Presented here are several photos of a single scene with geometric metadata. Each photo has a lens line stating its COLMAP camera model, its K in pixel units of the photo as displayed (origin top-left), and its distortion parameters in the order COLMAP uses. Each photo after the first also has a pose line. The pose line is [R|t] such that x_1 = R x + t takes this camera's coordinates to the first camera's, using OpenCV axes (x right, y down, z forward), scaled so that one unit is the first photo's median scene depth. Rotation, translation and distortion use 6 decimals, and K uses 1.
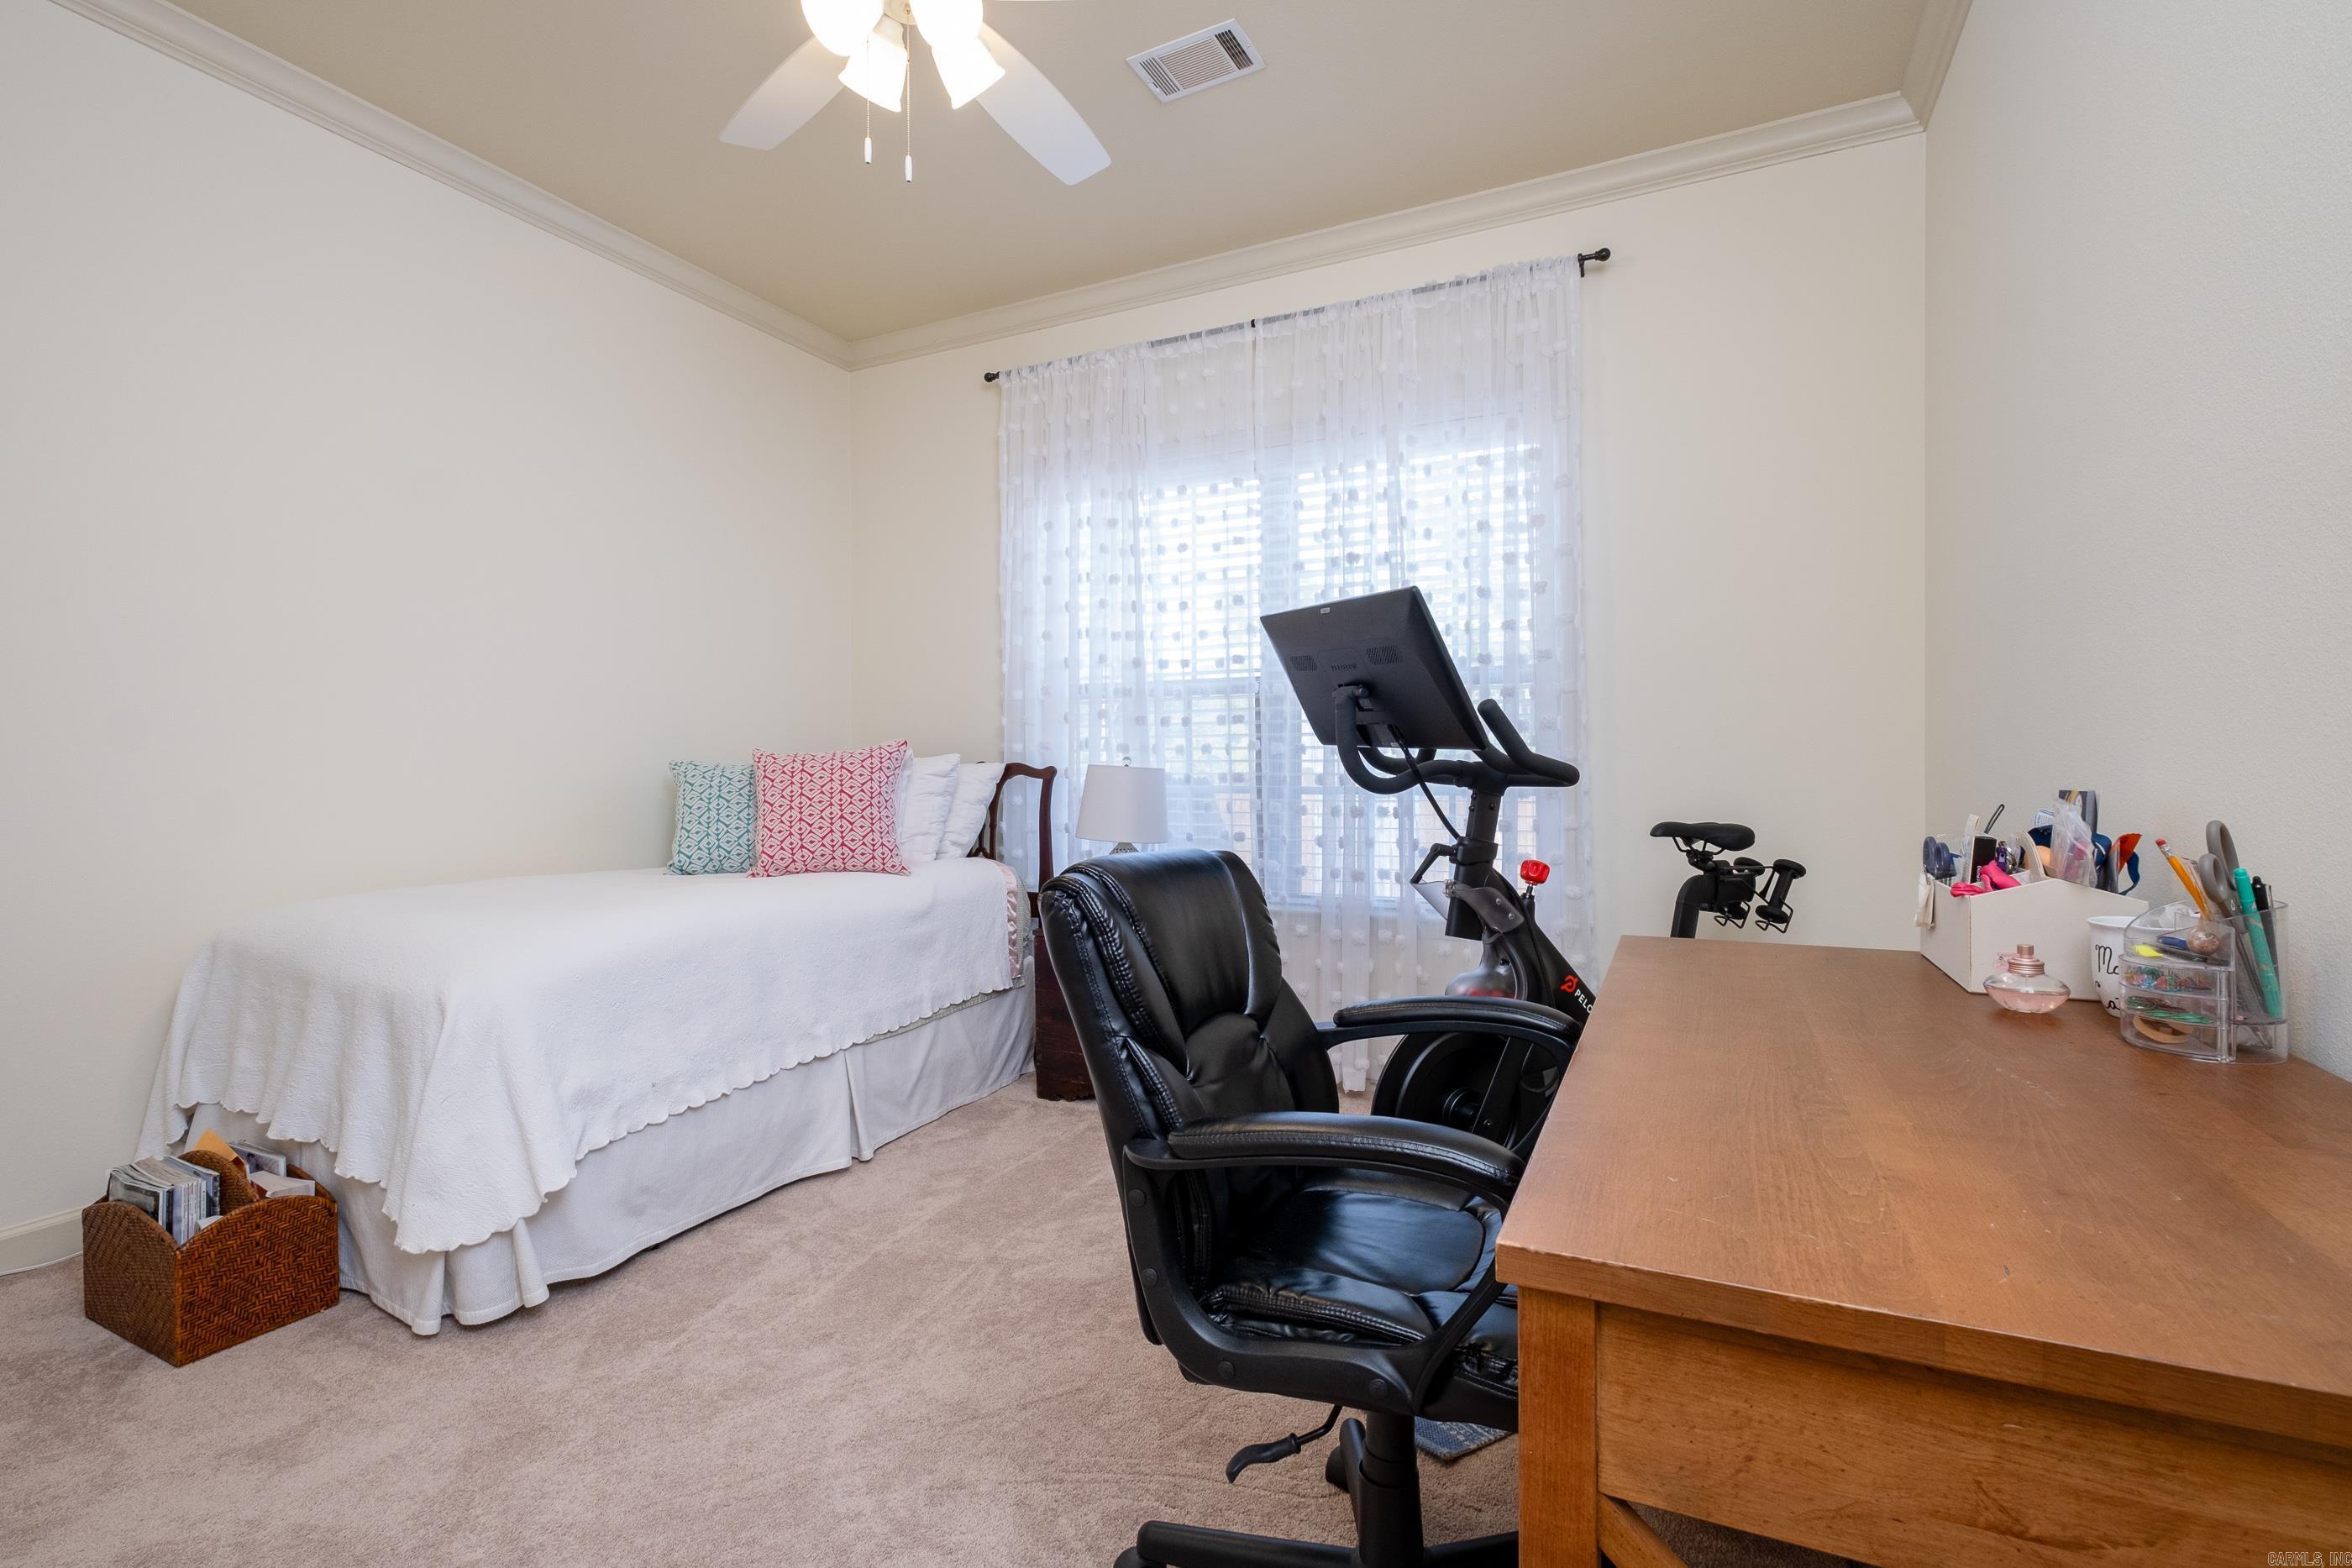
lens RADIAL K [[1049.5, 0, 1169.8], [0, 1049.5, 783.6], [0, 0, 1]] dist [-0.005708, 0.000448]
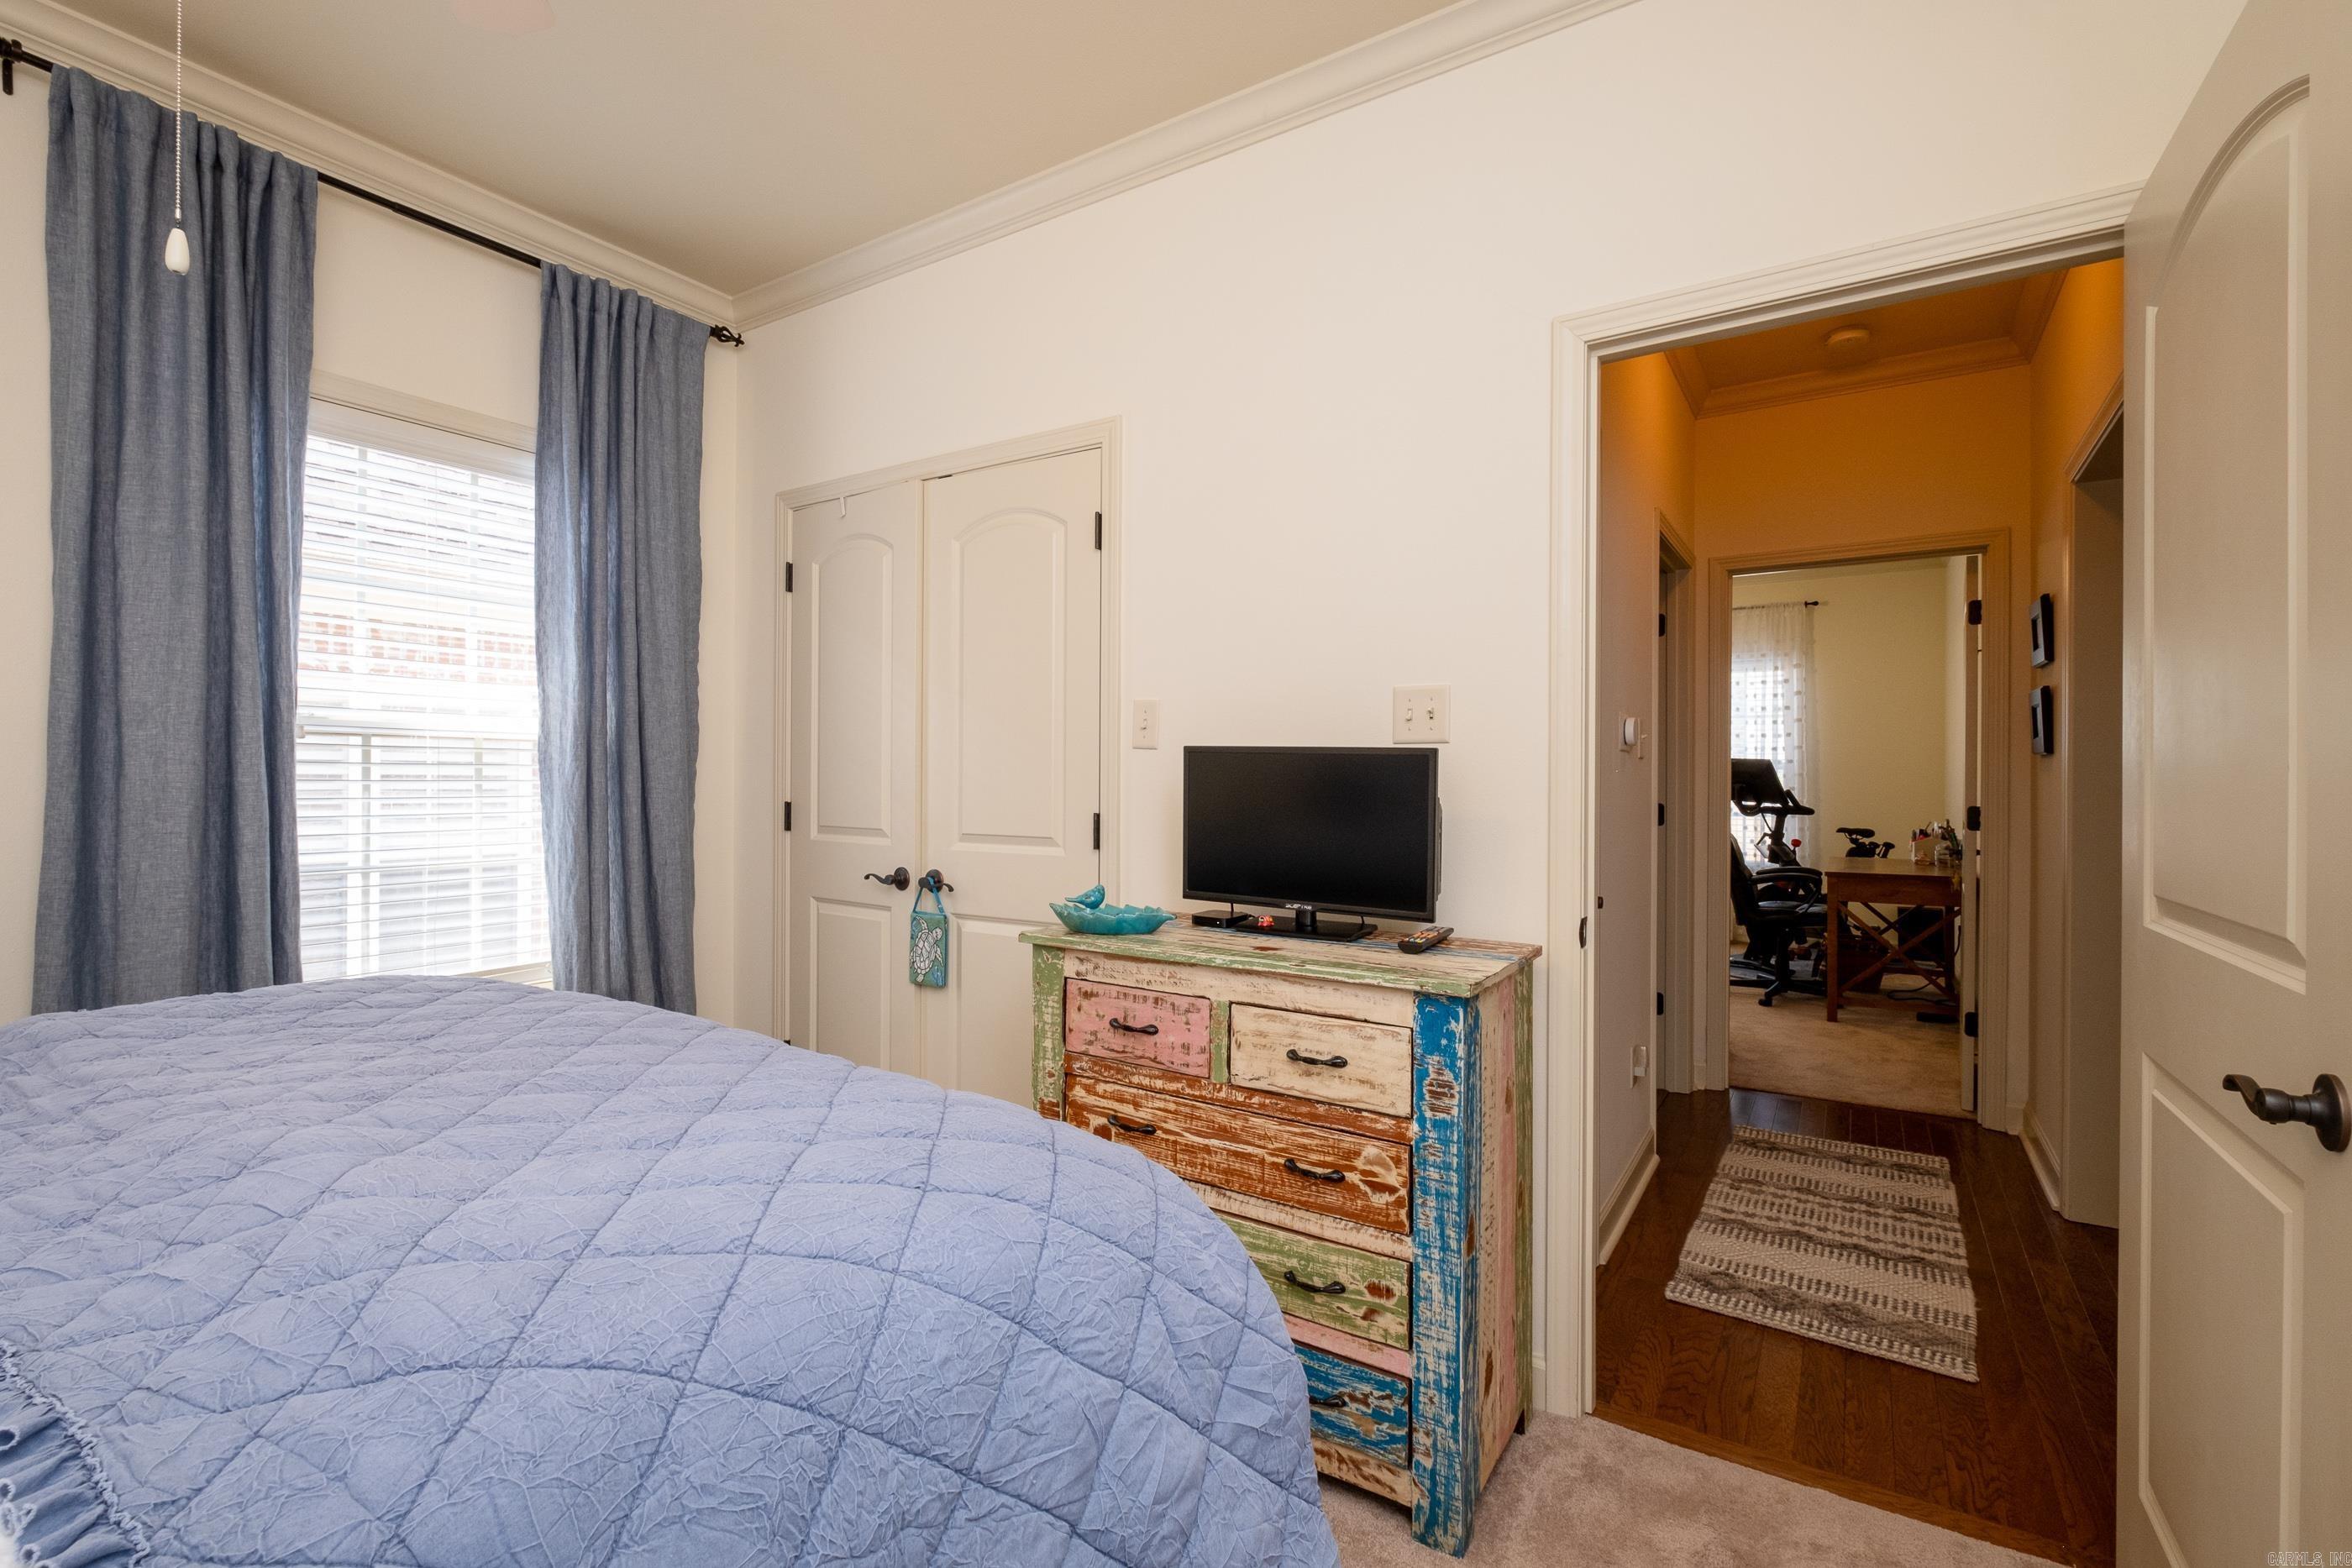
lens RADIAL K [[1049.5, 0, 1177.1], [0, 1049.5, 783.7], [0, 0, 1]] dist [-0.005708, 0.000448]
pose [[0.993369, 0.012167, -0.114323, -1.125705], [-0.013714, 0.999825, -0.012758, -0.024214], [0.114148, 0.014241, 0.993362, -2.296519]]
